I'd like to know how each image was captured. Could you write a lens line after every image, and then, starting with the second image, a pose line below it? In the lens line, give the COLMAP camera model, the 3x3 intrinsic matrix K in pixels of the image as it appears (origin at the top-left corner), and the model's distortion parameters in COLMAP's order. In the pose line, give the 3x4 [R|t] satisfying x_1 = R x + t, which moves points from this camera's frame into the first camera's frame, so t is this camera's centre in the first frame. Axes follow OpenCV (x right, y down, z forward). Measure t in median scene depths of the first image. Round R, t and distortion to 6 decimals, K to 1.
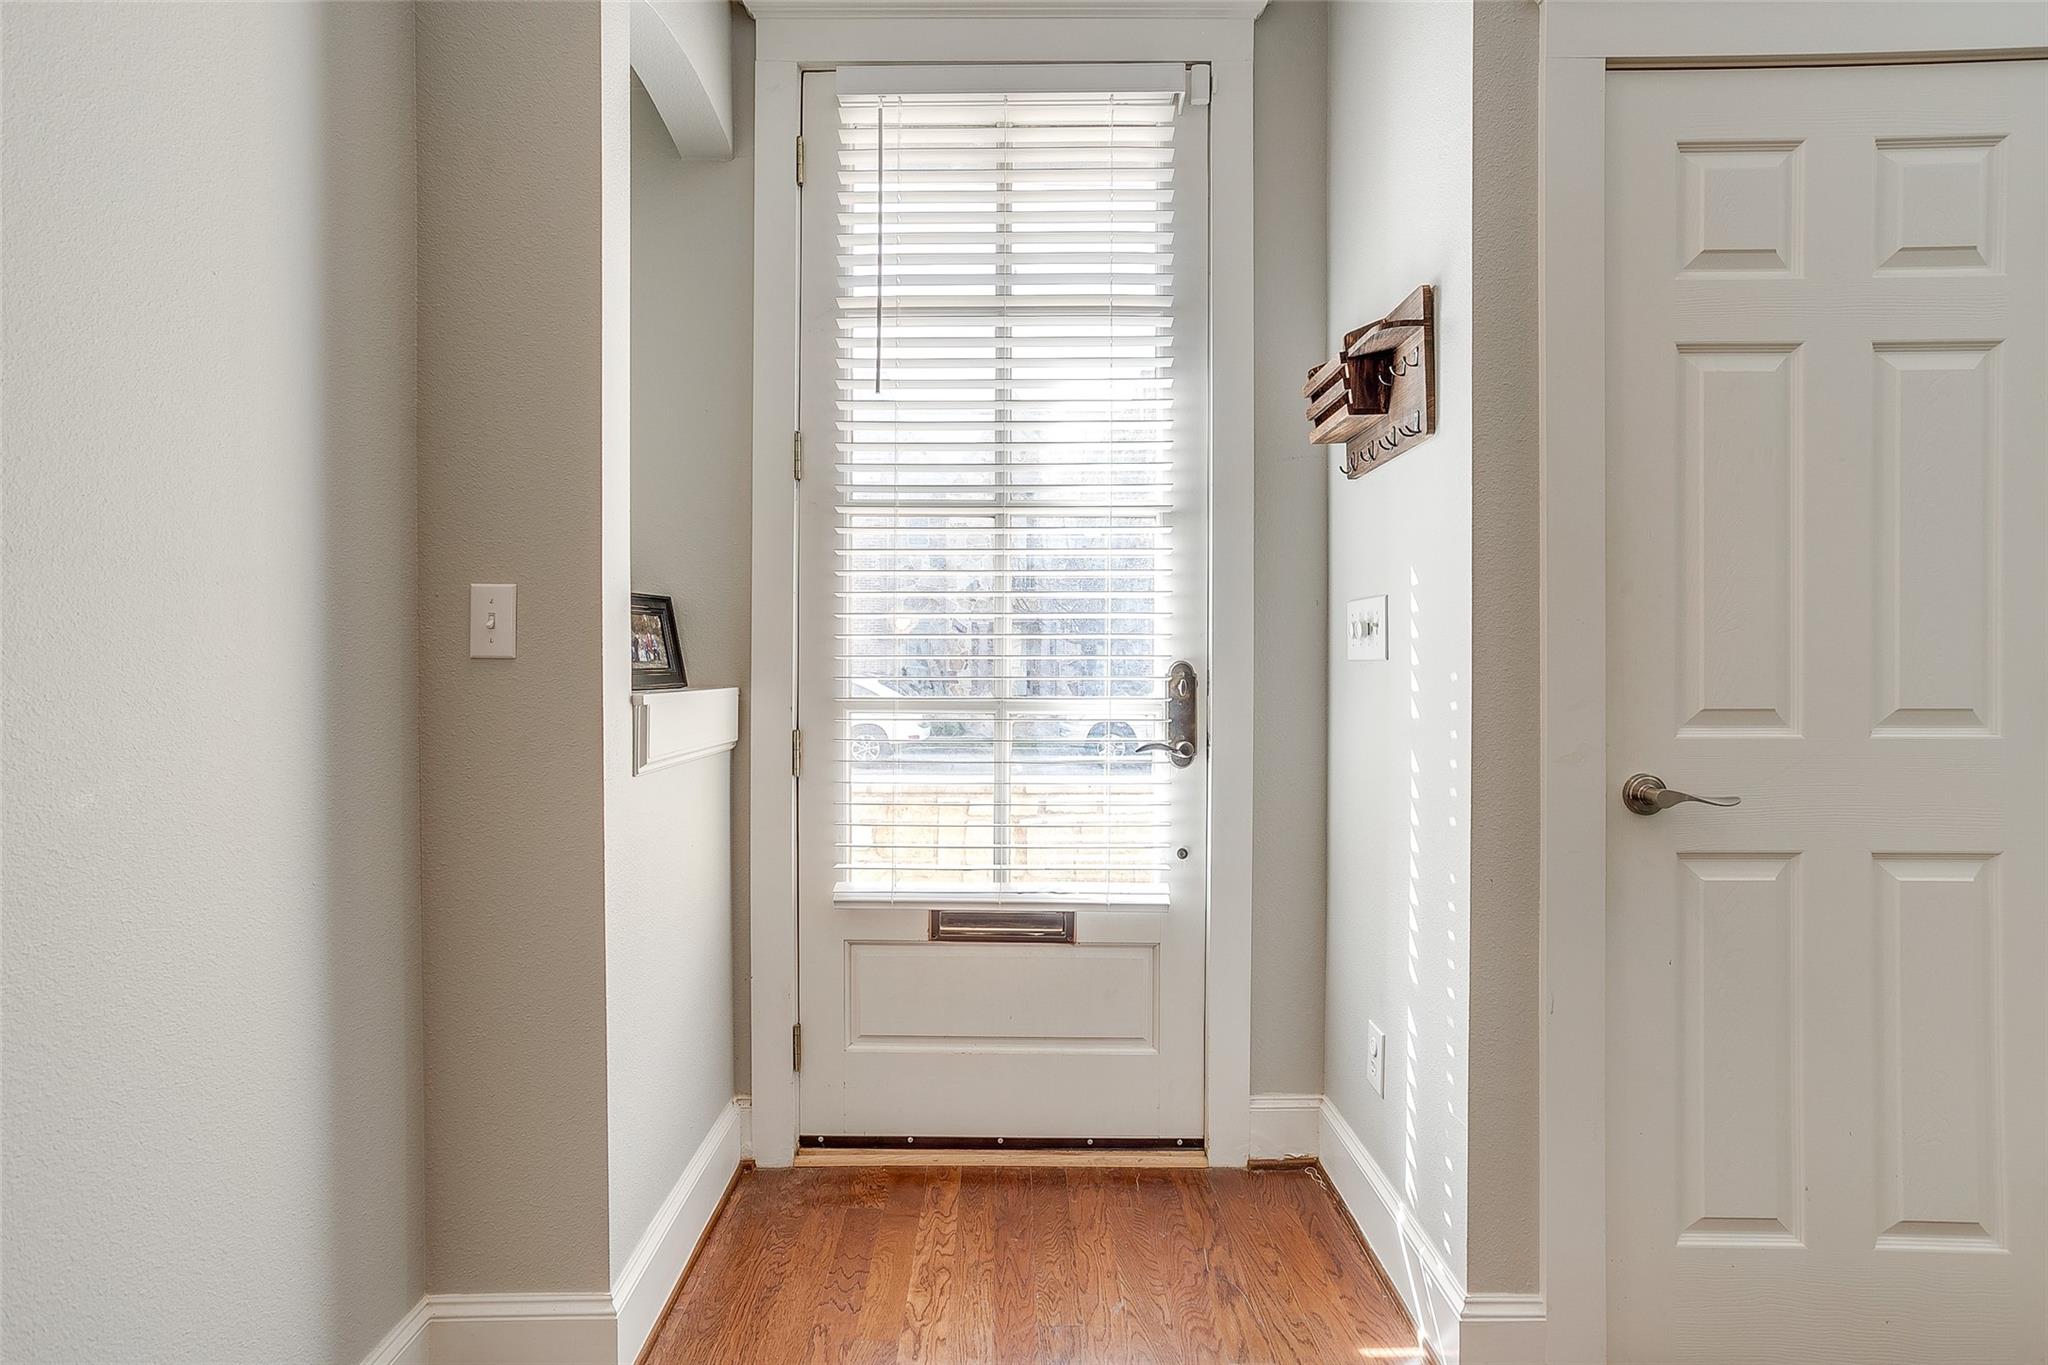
lens RADIAL K [[1004.6, 0, 1024.0], [0, 1004.6, 682.5], [0, 0, 1]] dist [-0.052106, 0.035510]
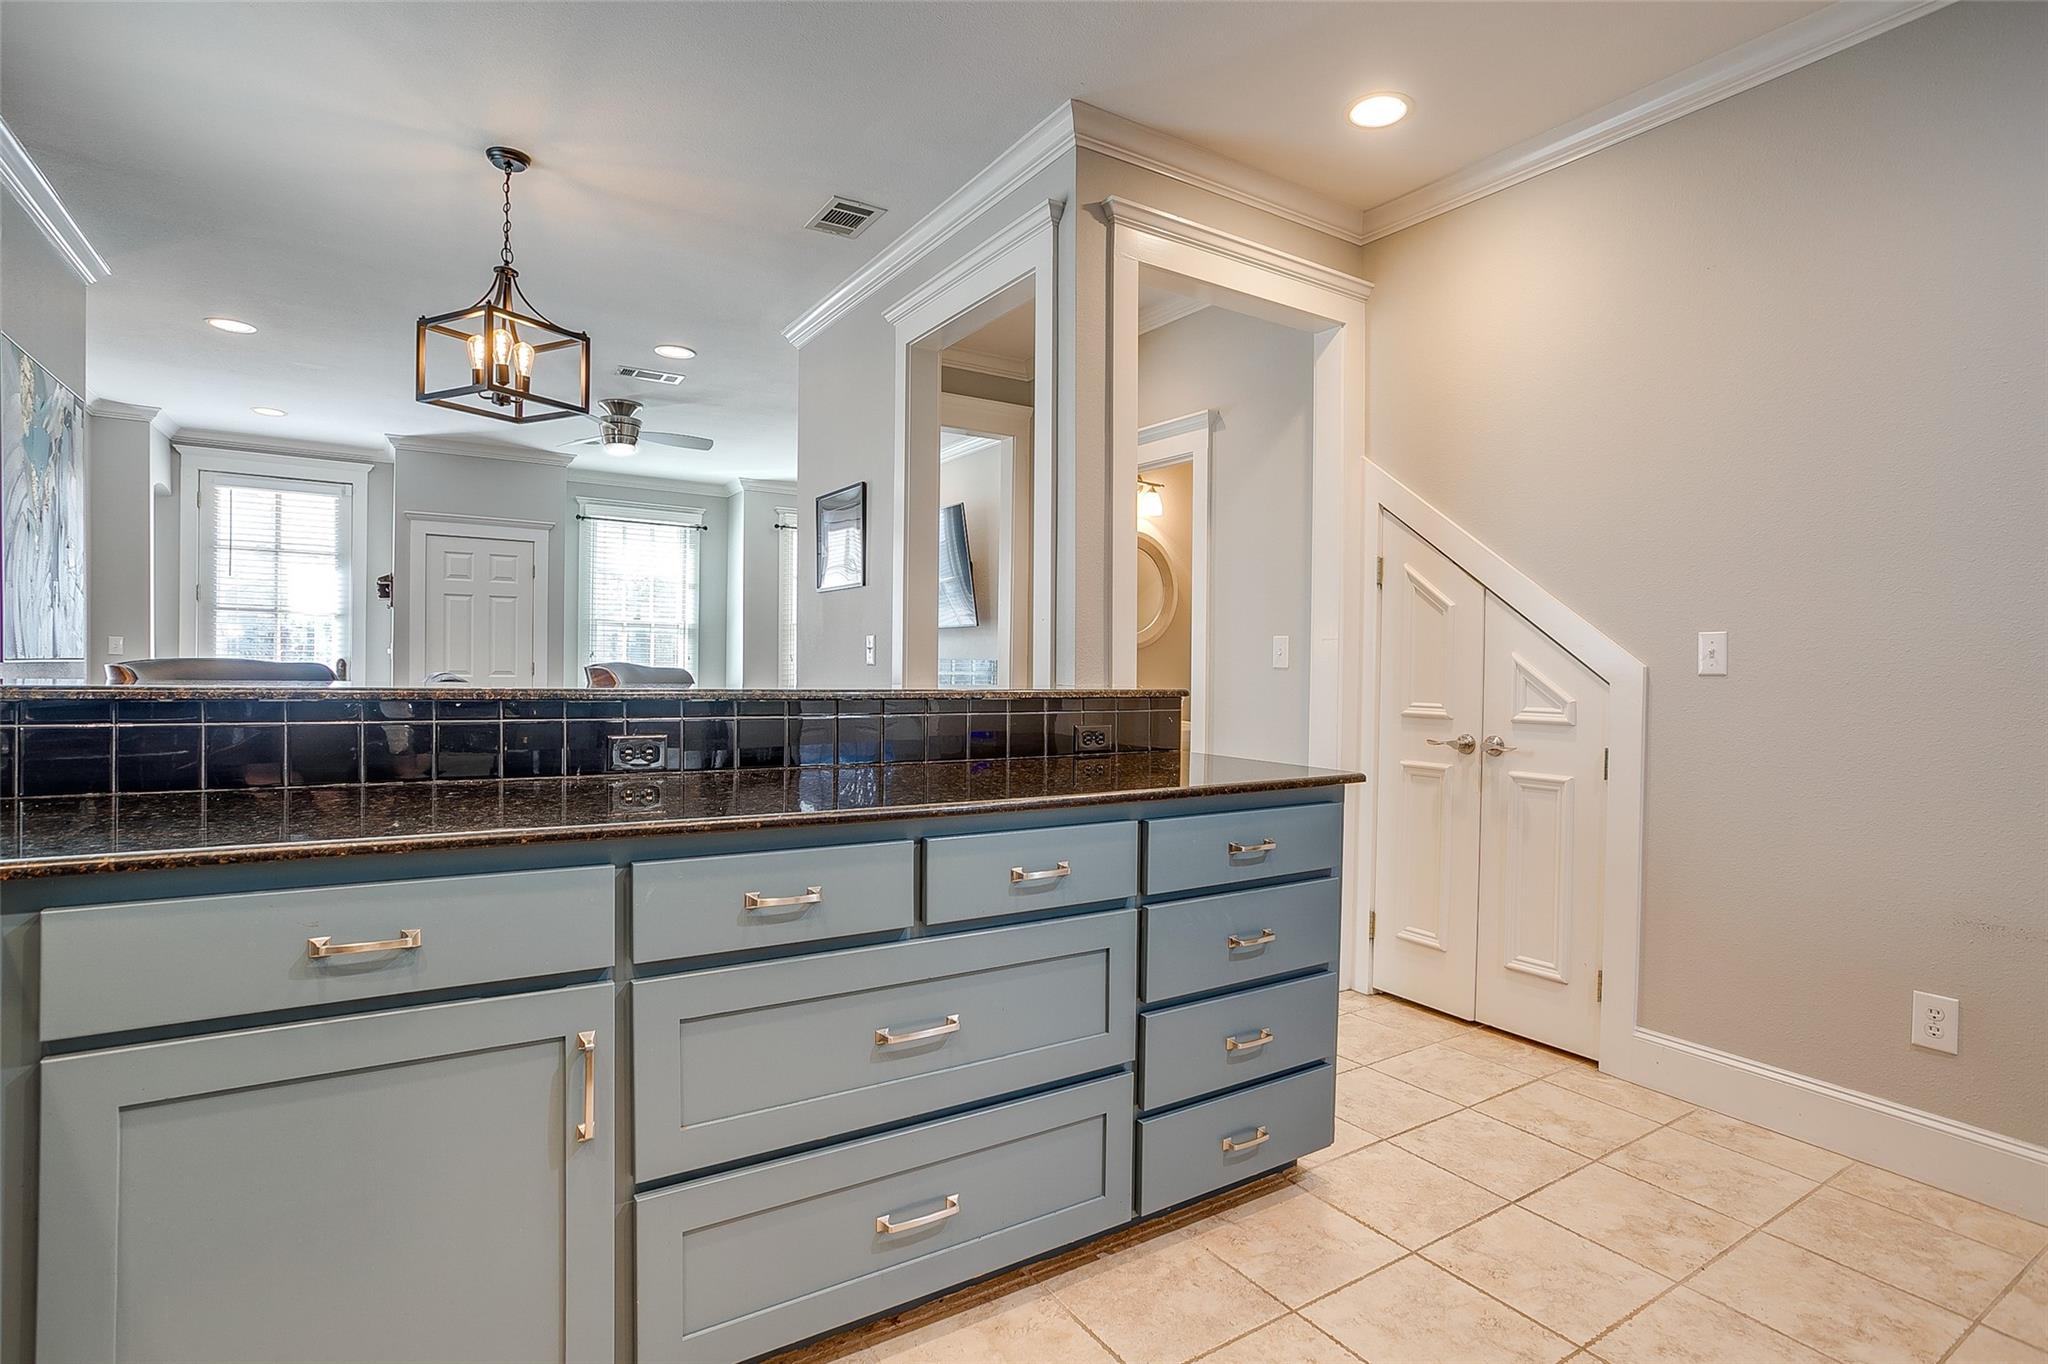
lens RADIAL K [[1032.9, 0, 1074.1], [0, 1032.9, 688.9], [0, 0, 1]] dist [-0.050316, 0.022267]
pose [[0.832632, 0.003206, 0.553818, 0.329138], [-0.006958, 0.999965, 0.004672, 0.049620], [-0.553784, -0.007744, 0.832625, -3.274268]]
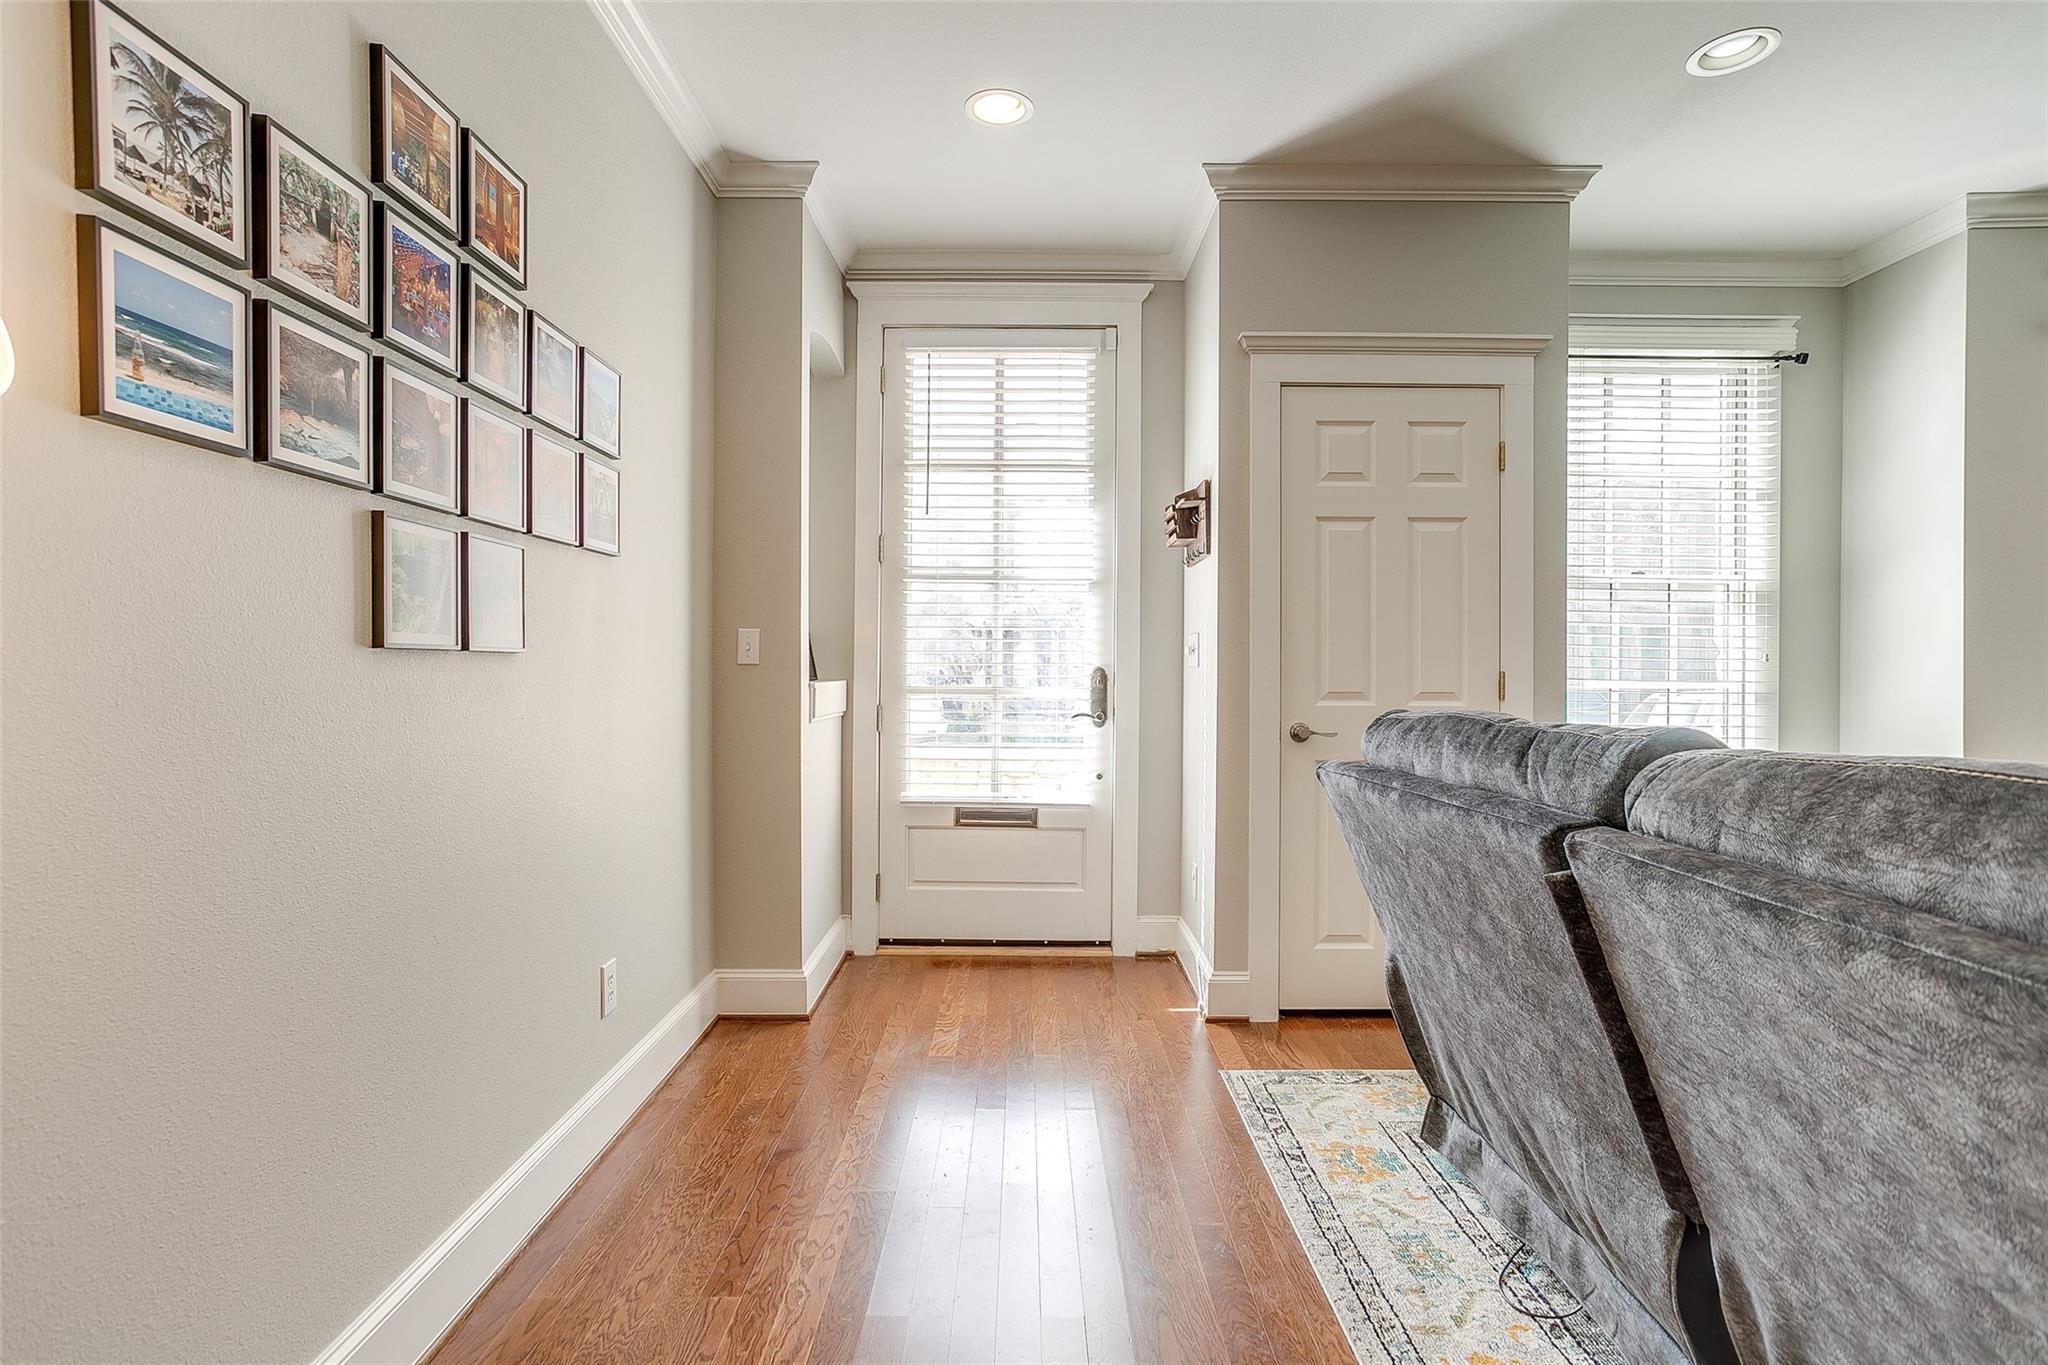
lens RADIAL K [[1004.6, 0, 1024.0], [0, 1004.6, 682.5], [0, 0, 1]] dist [-0.052106, 0.035510]
pose [[0.999866, 0.005358, -0.015464, 0.053649], [-0.005371, 0.999985, -0.000794, 0.008311], [0.015459, 0.000877, 0.999880, -0.763516]]
